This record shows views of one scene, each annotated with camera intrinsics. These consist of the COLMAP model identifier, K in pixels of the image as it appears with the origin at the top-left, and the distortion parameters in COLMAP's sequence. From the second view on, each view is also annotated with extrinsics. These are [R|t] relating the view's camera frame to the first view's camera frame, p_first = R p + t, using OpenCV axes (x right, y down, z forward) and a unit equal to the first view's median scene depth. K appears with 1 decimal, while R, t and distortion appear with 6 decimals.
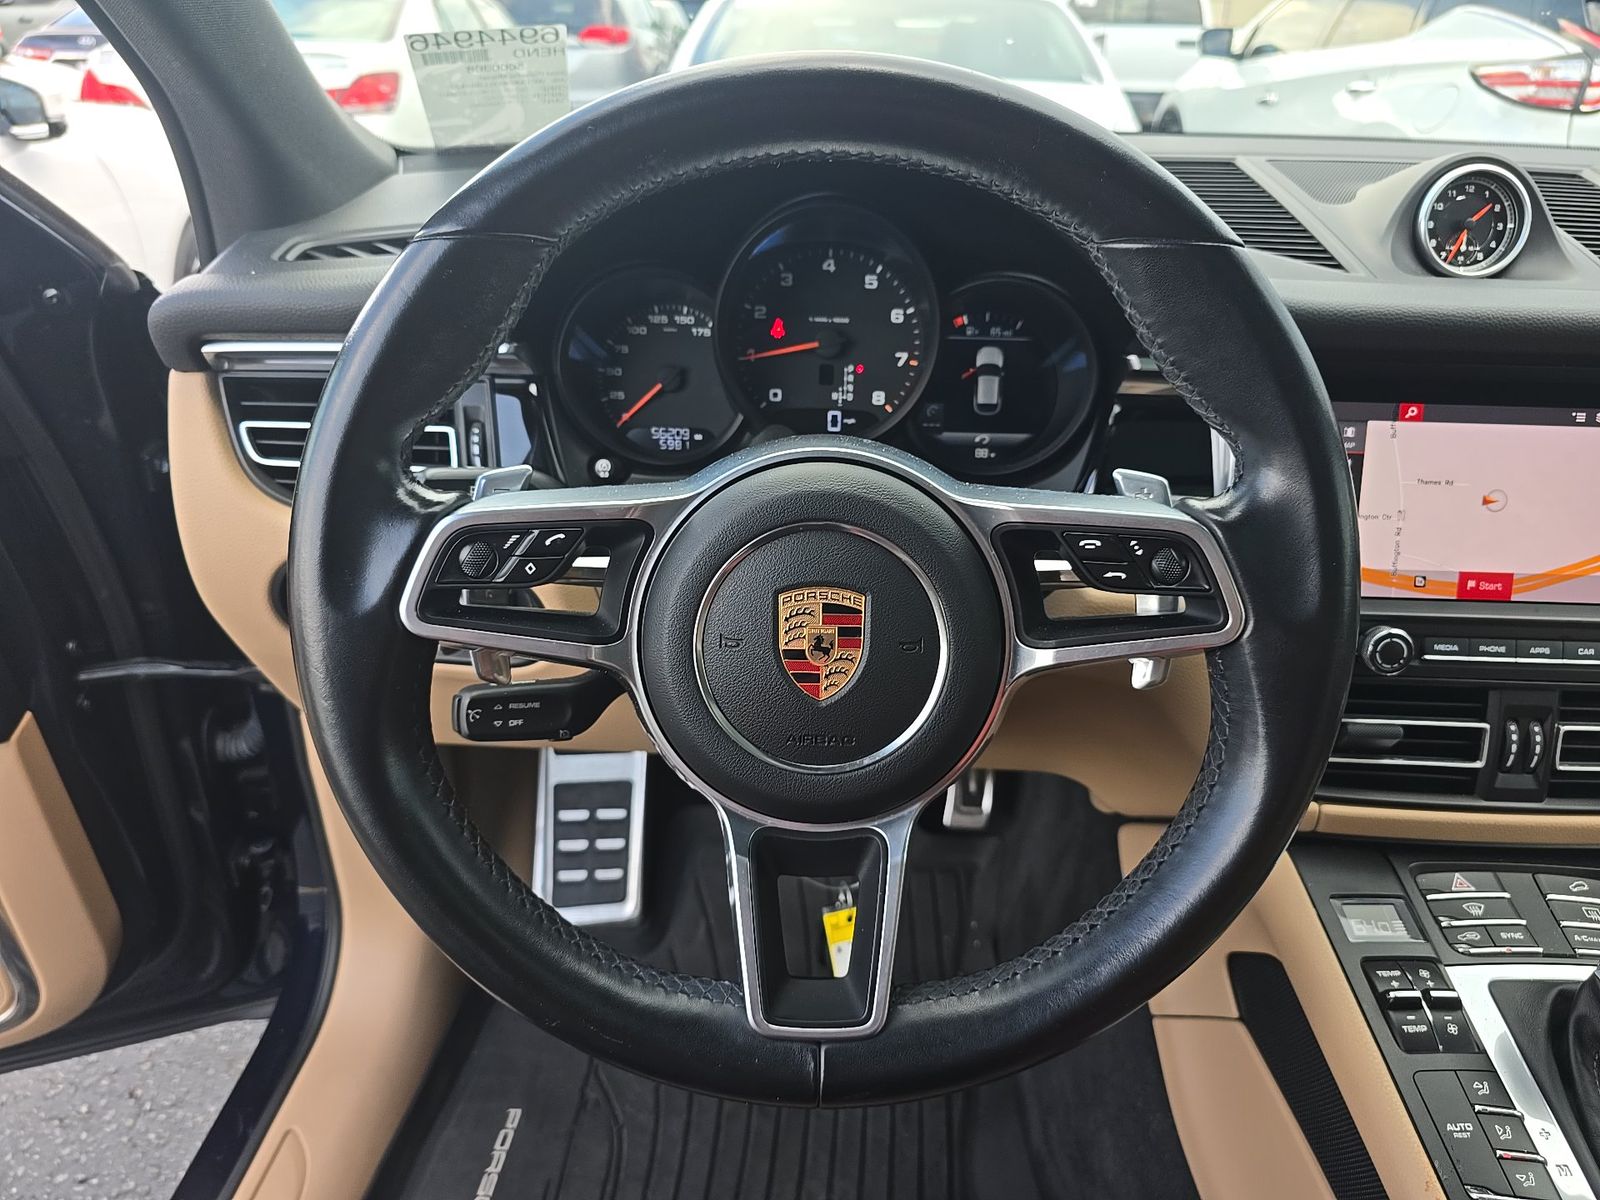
lens RADIAL K [[1058.5, 0, 826.3], [0, 1058.5, 605.3], [0, 0, 1]] dist [0.040374, -0.031221]
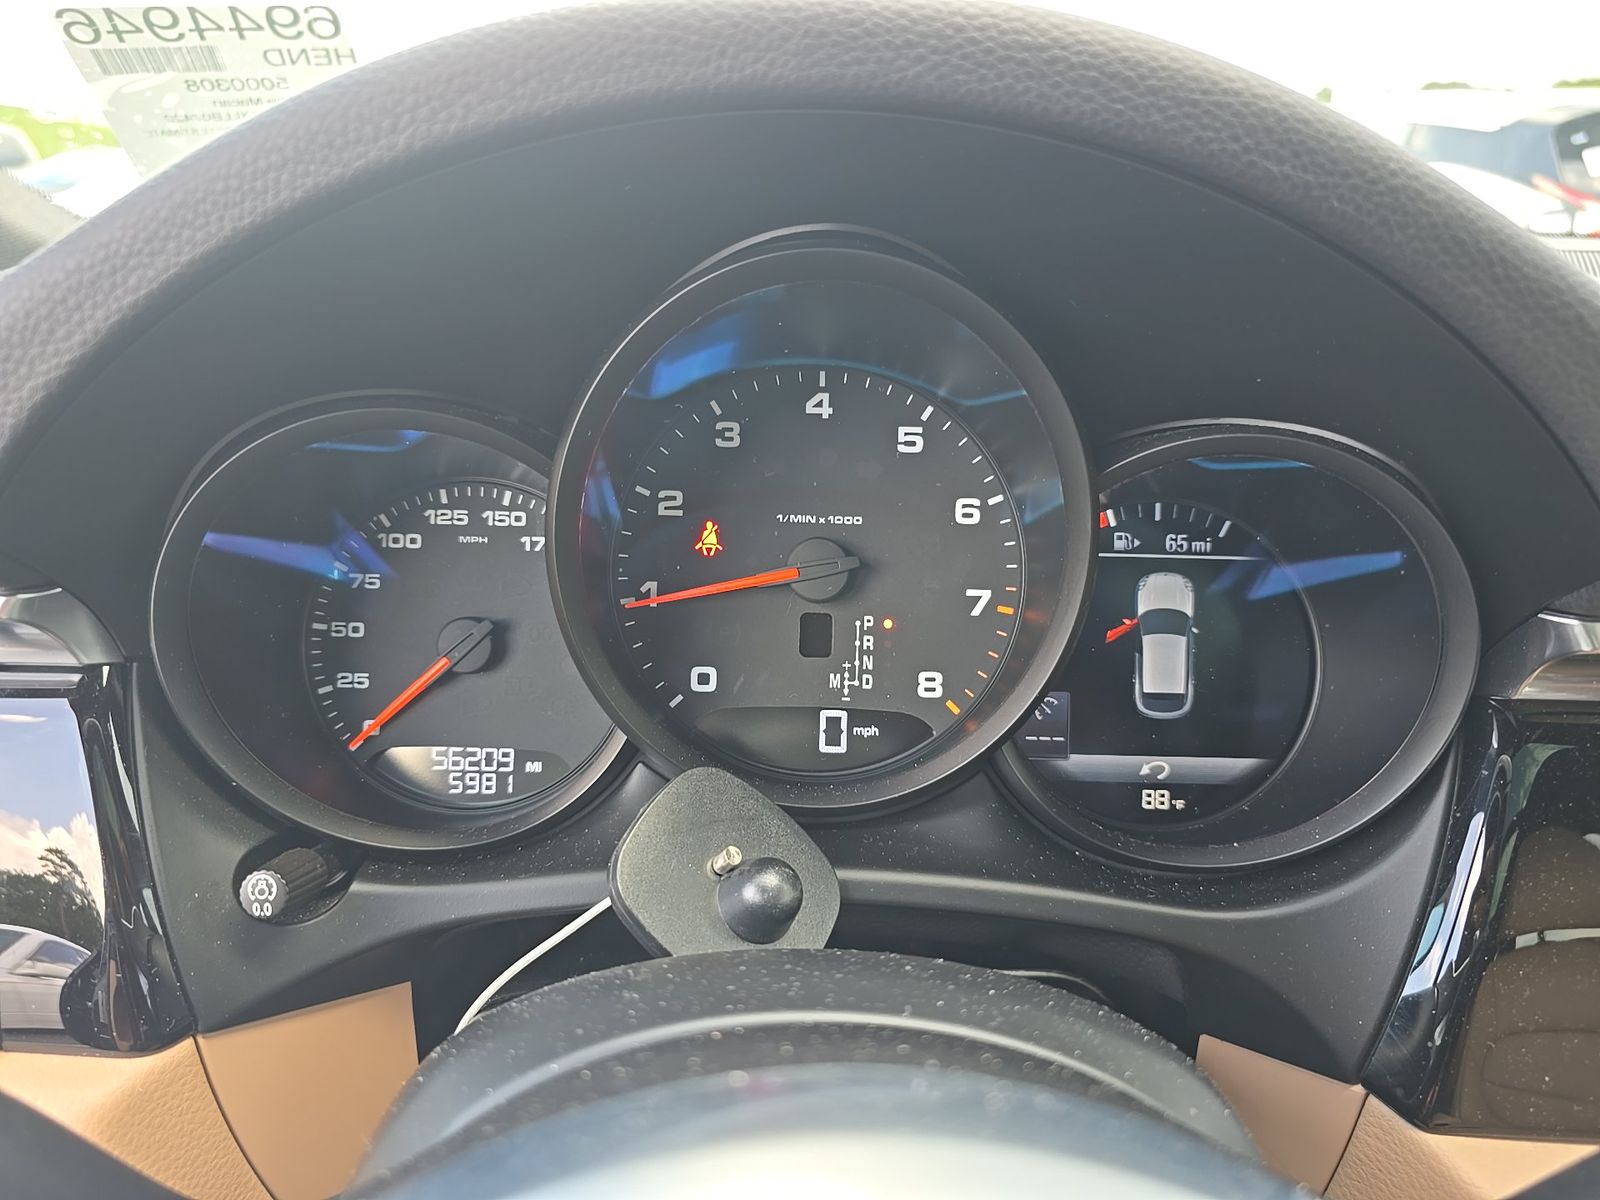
lens RADIAL K [[1058.5, 0, 826.3], [0, 1058.5, 605.3], [0, 0, 1]] dist [0.040374, -0.031221]
pose [[0.999312, -0.004476, 0.036830, -0.012078], [0.009404, 0.990833, -0.134764, -0.168446], [-0.035889, 0.135018, 0.990193, 0.545443]]
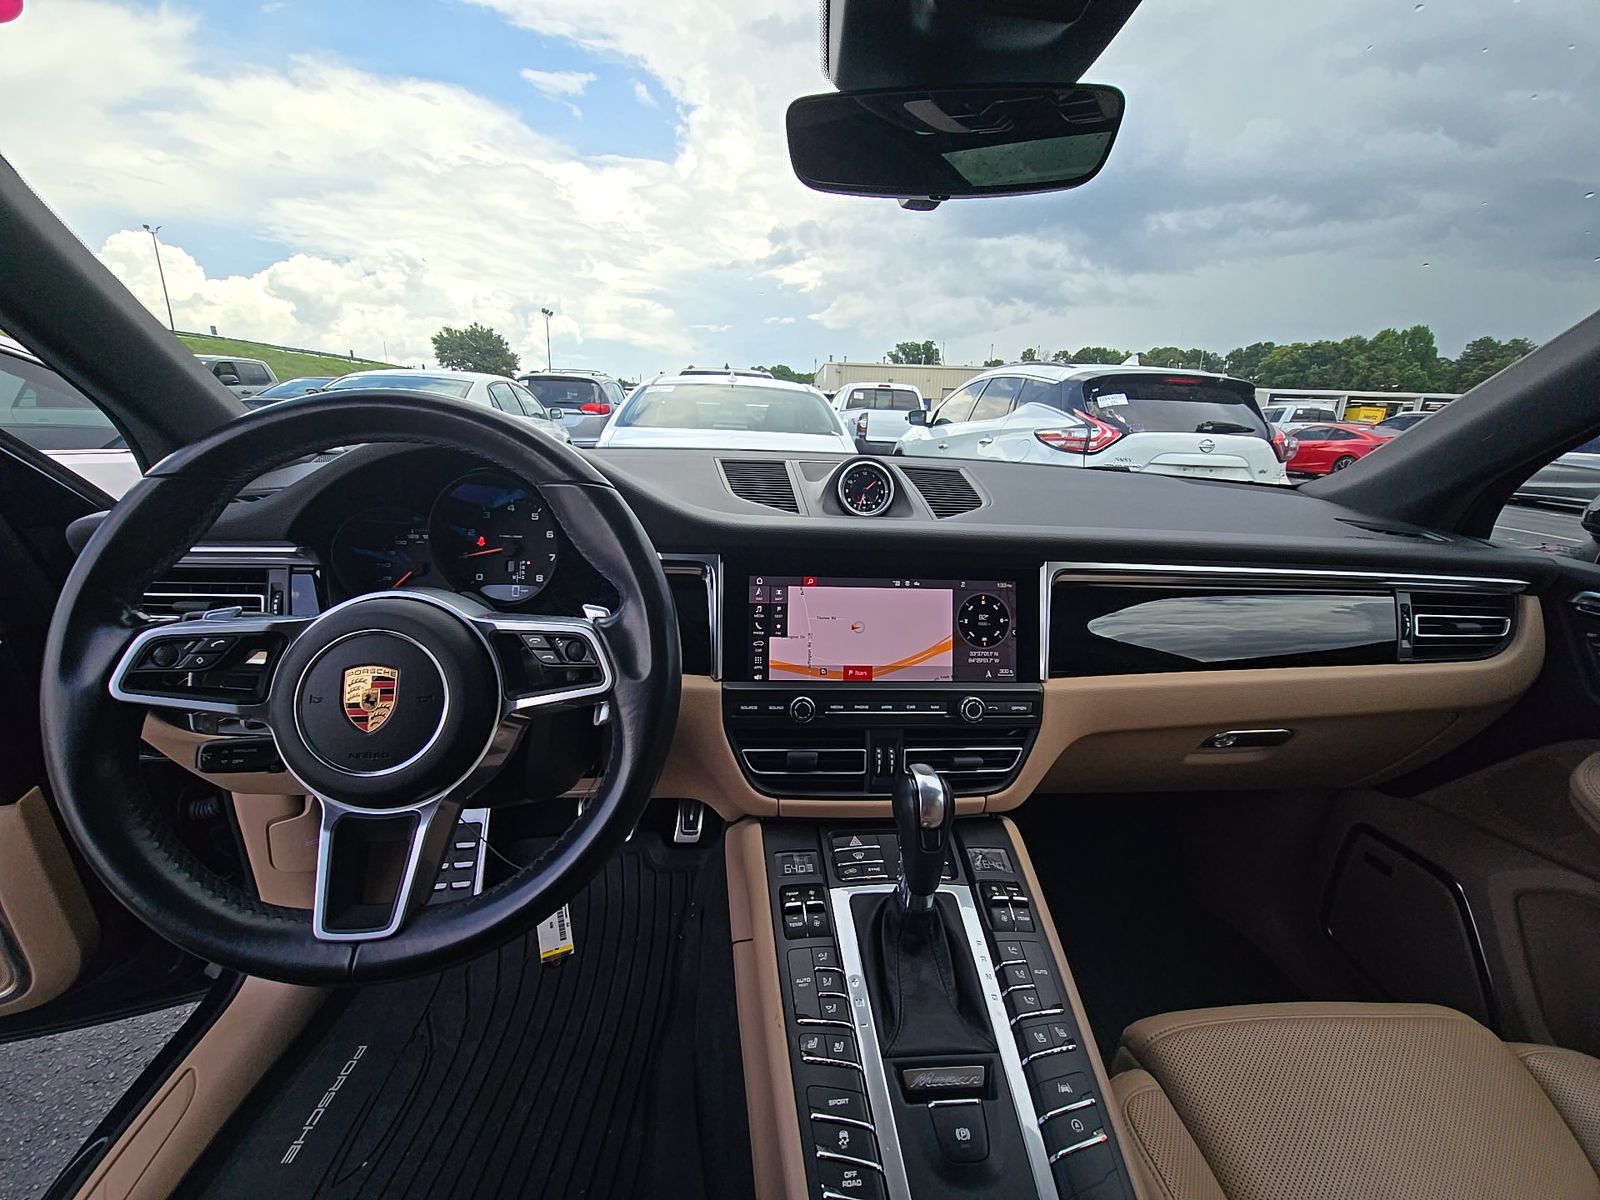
lens RADIAL K [[627.1, 0, 796.0], [0, 627.1, 618.5], [0, 0, 1]] dist [-0.000180, -0.000037]
pose [[0.995132, -0.015257, 0.097361, 0.376465], [0.031779, 0.984847, -0.170487, 0.065912], [-0.093284, 0.172751, 0.980538, -0.068000]]
